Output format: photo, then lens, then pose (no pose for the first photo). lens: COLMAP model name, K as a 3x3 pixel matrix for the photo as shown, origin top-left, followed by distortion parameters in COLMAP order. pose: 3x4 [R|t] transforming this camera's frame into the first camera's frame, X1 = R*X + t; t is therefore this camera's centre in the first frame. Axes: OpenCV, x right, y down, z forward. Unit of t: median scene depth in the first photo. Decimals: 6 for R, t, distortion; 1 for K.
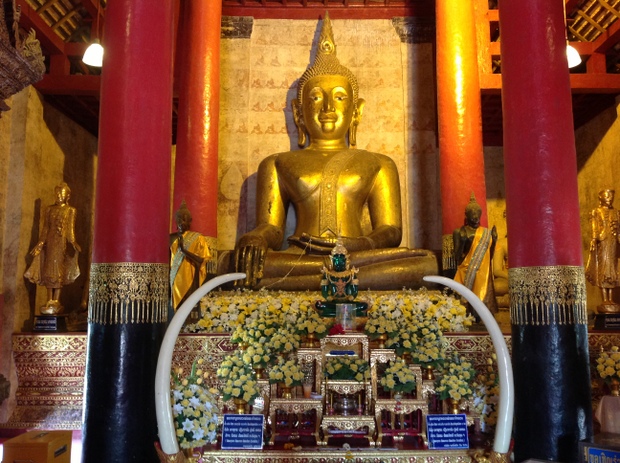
lens RADIAL K [[575.7, 0, 310.0], [0, 575.7, 231.5], [0, 0, 1]] dist [0.139239, -0.343158]
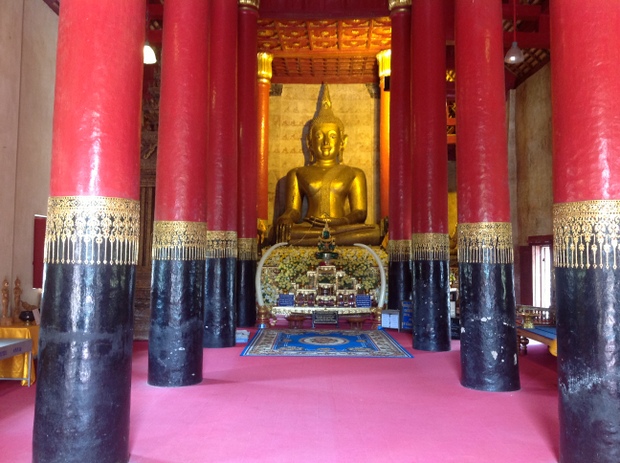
lens RADIAL K [[575.7, 0, 310.0], [0, 575.7, 231.5], [0, 0, 1]] dist [0.139239, -0.343158]
pose [[0.999619, 0.003294, -0.027400, 0.033860], [-0.000732, 0.995667, 0.092991, -0.114480], [0.027587, -0.092935, 0.995290, -0.837841]]
